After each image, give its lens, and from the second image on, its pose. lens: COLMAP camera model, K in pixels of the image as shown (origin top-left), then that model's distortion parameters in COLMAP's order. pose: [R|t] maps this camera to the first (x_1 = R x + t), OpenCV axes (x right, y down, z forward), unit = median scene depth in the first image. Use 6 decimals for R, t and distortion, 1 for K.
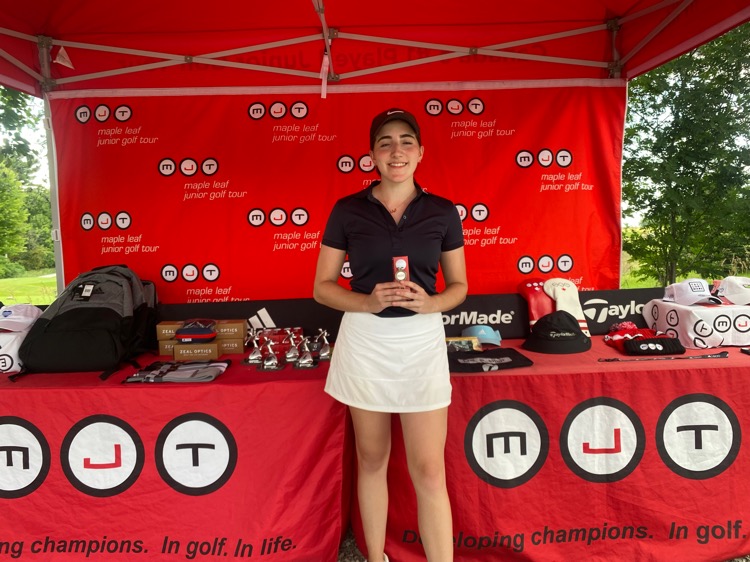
lens RADIAL K [[553.1, 0, 373.7], [0, 553.1, 284.0], [0, 0, 1]] dist [-0.010152, -0.009870]
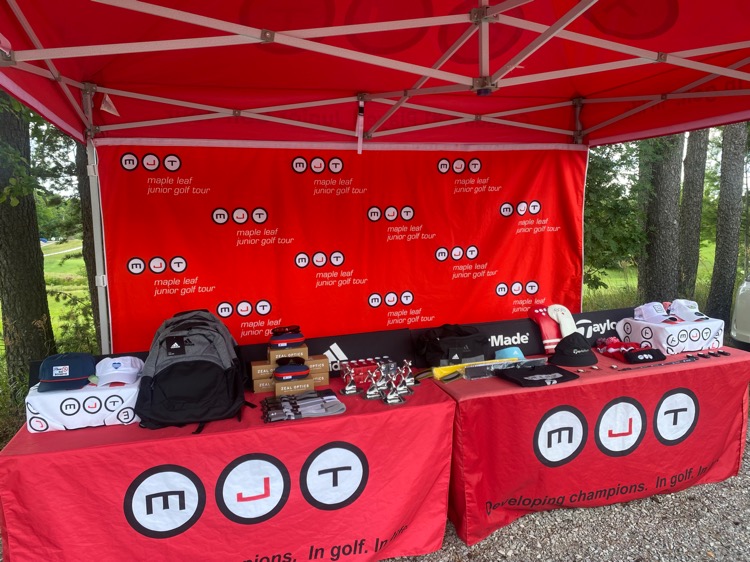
lens RADIAL K [[553.1, 0, 373.7], [0, 553.1, 284.0], [0, 0, 1]] dist [-0.010152, -0.009870]
pose [[0.962846, -0.035398, 0.267722, -0.423298], [0.036109, 0.999345, 0.002268, -0.078593], [-0.267627, 0.007483, 0.963494, -0.122026]]
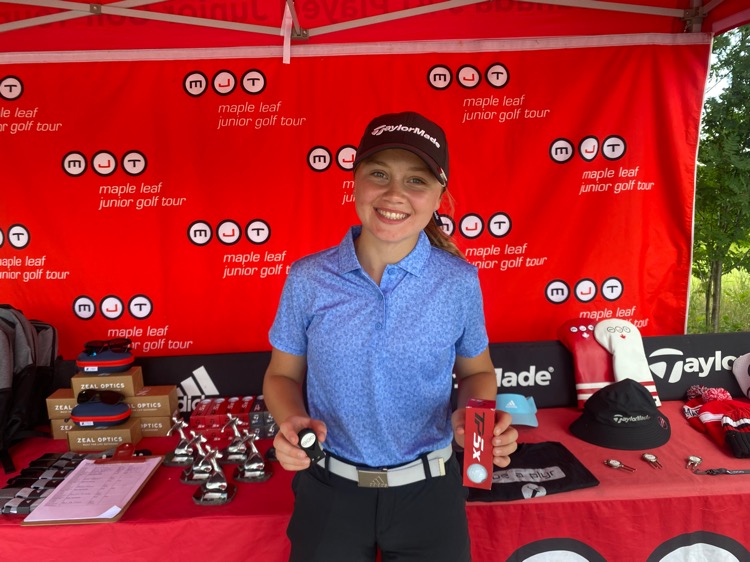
lens RADIAL K [[553.1, 0, 373.7], [0, 553.1, 284.0], [0, 0, 1]] dist [-0.010152, -0.009870]
pose [[0.999972, -0.006946, 0.002812, 0.019706], [0.006784, 0.998517, 0.054011, -0.099666], [-0.003183, -0.053990, 0.998536, 0.292918]]
